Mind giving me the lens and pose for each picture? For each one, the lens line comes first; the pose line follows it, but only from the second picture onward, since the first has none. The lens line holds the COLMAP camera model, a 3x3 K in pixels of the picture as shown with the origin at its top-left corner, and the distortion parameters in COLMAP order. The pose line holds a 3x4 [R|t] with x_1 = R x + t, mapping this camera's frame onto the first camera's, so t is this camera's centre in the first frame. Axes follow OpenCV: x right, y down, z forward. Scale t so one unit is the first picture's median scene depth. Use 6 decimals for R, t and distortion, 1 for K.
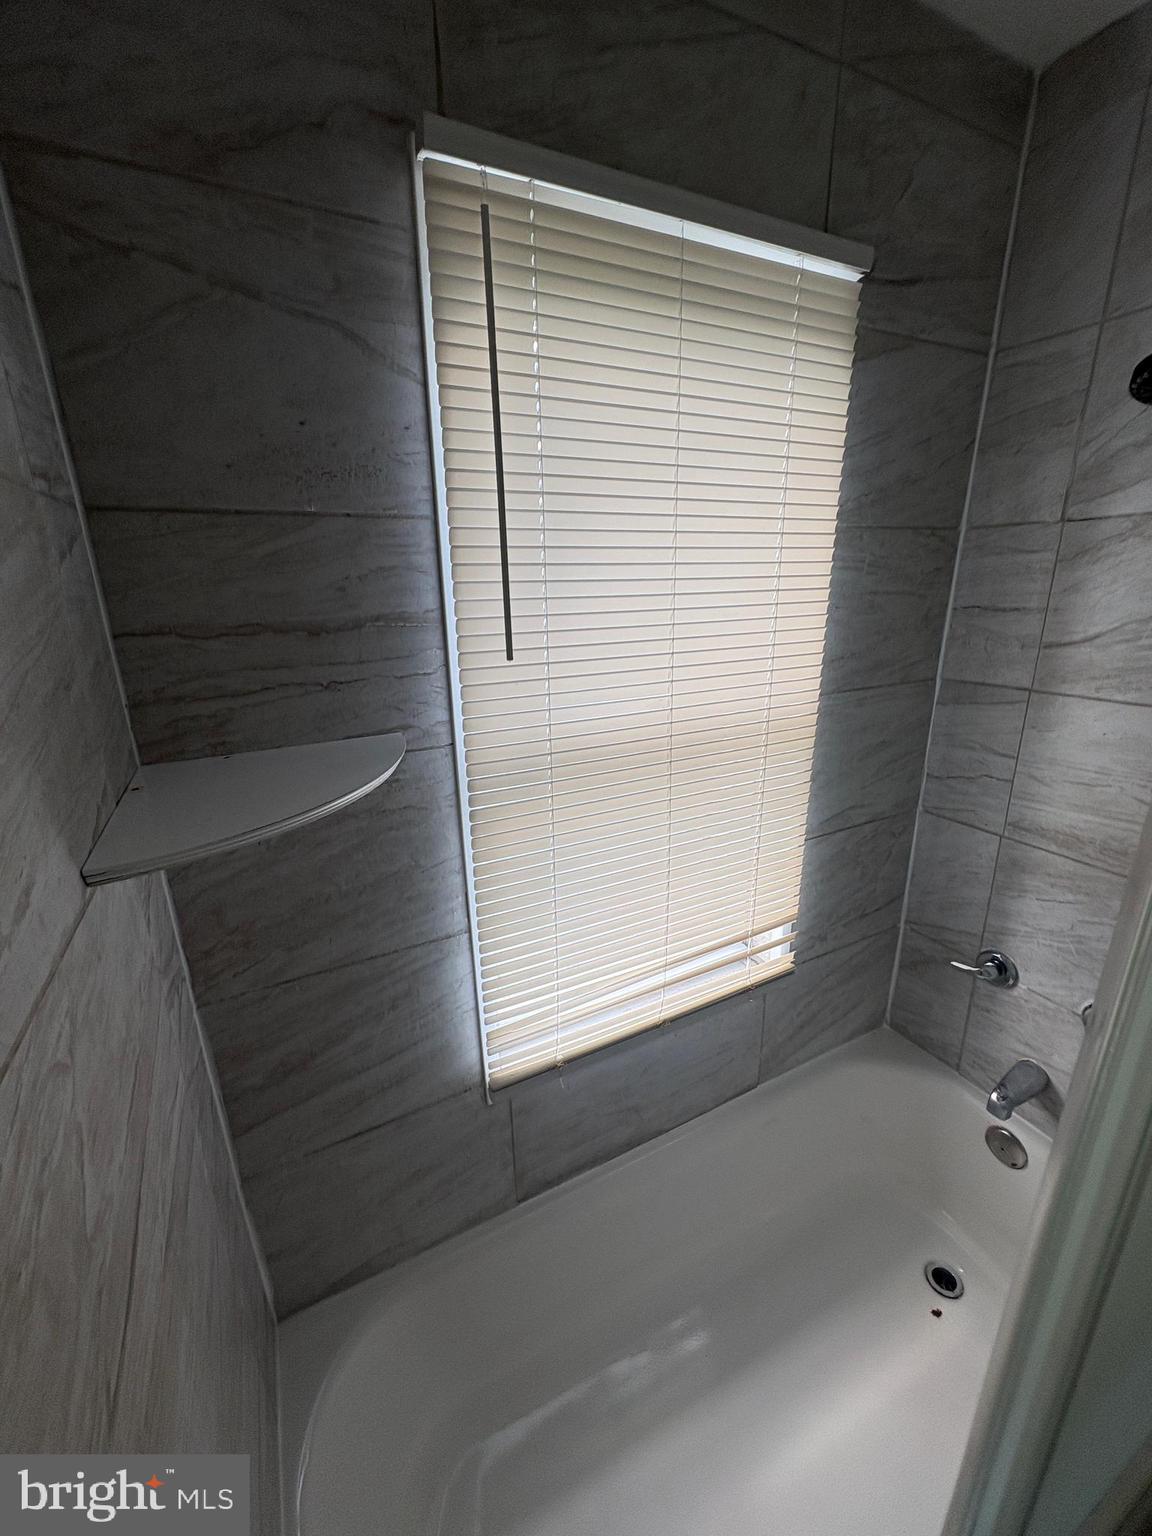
lens RADIAL K [[612.9, 0, 576.0], [0, 612.9, 765.3], [0, 0, 1]] dist [0.000786, -0.000059]
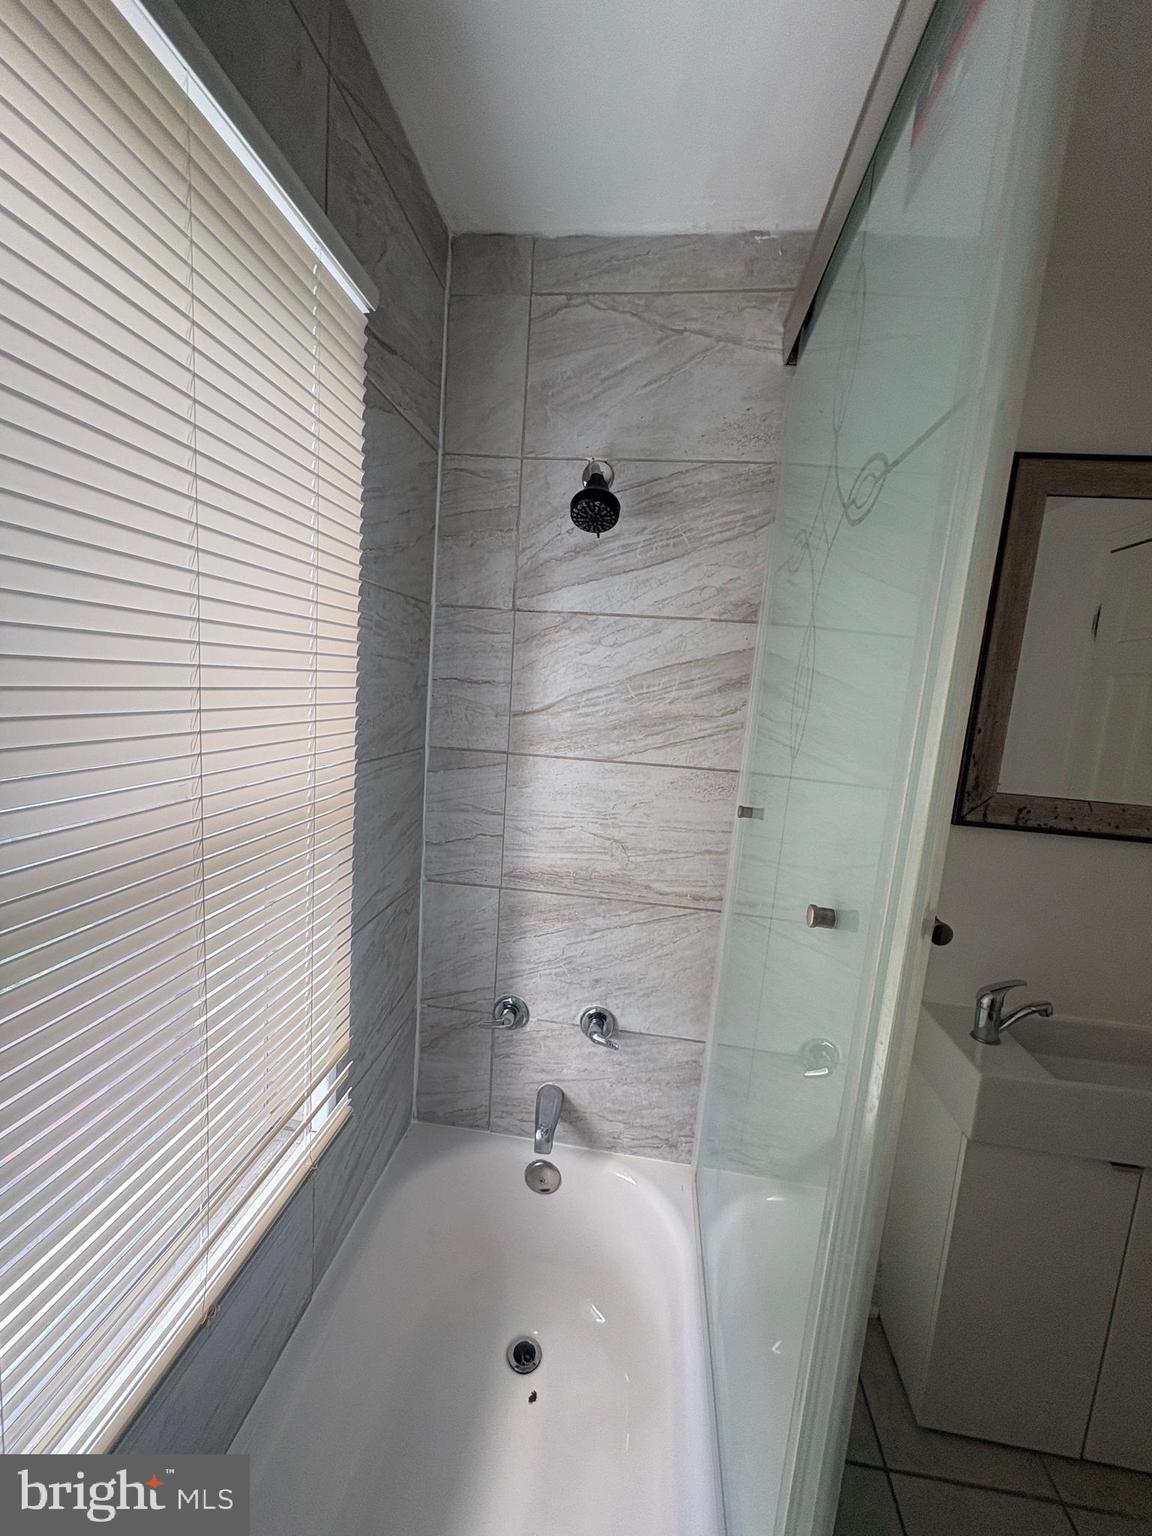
lens RADIAL K [[612.9, 0, 576.0], [0, 612.9, 765.3], [0, 0, 1]] dist [0.000786, -0.000059]
pose [[0.560496, -0.054128, 0.826386, -0.117271], [0.163574, 0.985439, -0.046398, -0.026089], [-0.811842, 0.161181, 0.561189, 0.257539]]
